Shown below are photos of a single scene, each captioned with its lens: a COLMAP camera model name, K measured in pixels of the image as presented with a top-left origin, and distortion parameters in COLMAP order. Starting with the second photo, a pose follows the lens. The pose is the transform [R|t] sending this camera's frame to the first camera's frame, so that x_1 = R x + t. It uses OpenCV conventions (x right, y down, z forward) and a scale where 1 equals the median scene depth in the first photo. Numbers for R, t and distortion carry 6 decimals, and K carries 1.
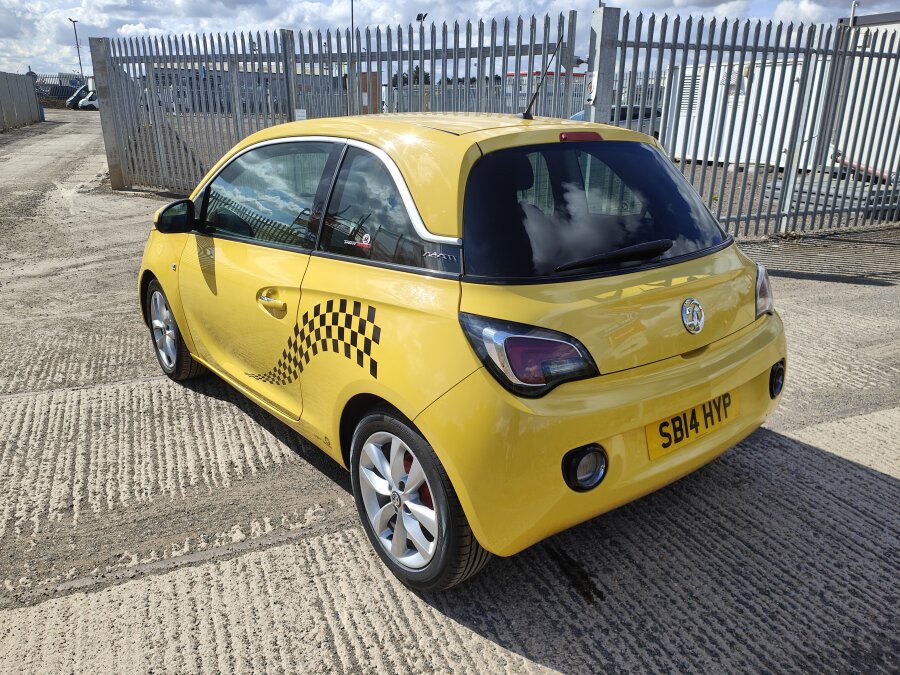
lens RADIAL K [[664.6, 0, 458.6], [0, 664.6, 326.3], [0, 0, 1]] dist [0.090062, -0.101991]
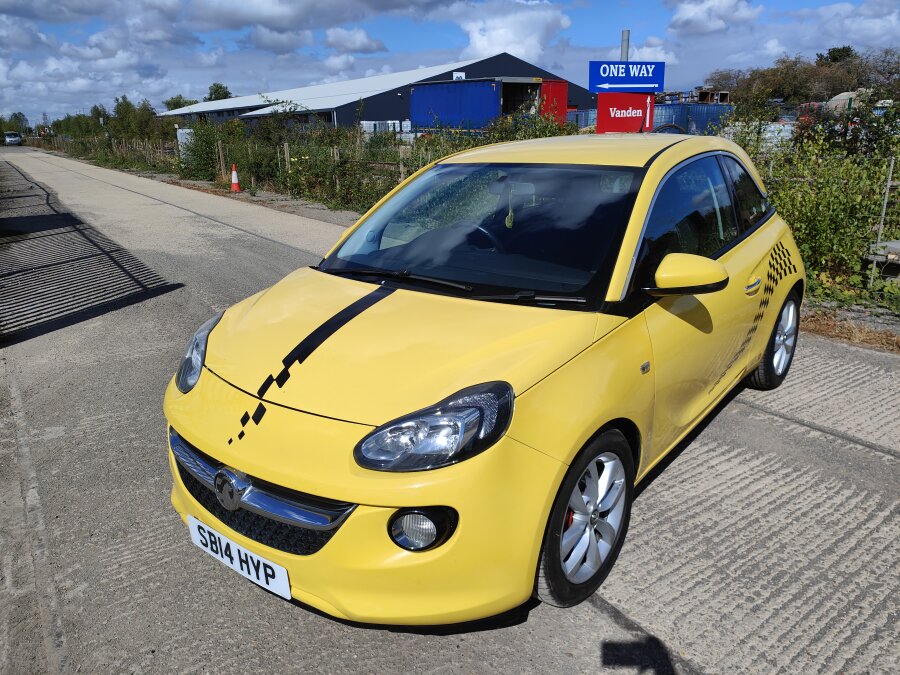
lens RADIAL K [[664.6, 0, 446.7], [0, 664.6, 340.2], [0, 0, 1]] dist [0.090062, -0.101991]
pose [[-0.191691, -0.303963, 0.933199, -1.538454], [0.314829, 0.881541, 0.351807, -0.635308], [-0.929590, 0.361236, -0.073287, 1.869548]]
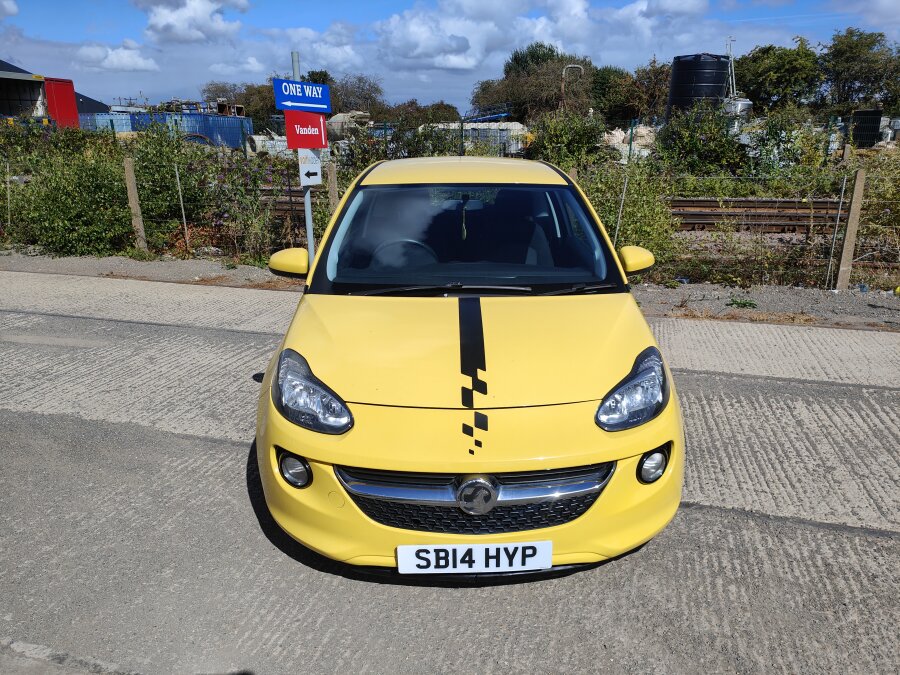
lens RADIAL K [[664.6, 0, 459.5], [0, 664.6, 361.8], [0, 0, 1]] dist [0.090062, -0.101991]
pose [[-0.782640, -0.215507, 0.583979, -1.194484], [0.174209, 0.824836, 0.537863, -0.919667], [-0.597600, 0.522687, -0.608007, 2.661849]]
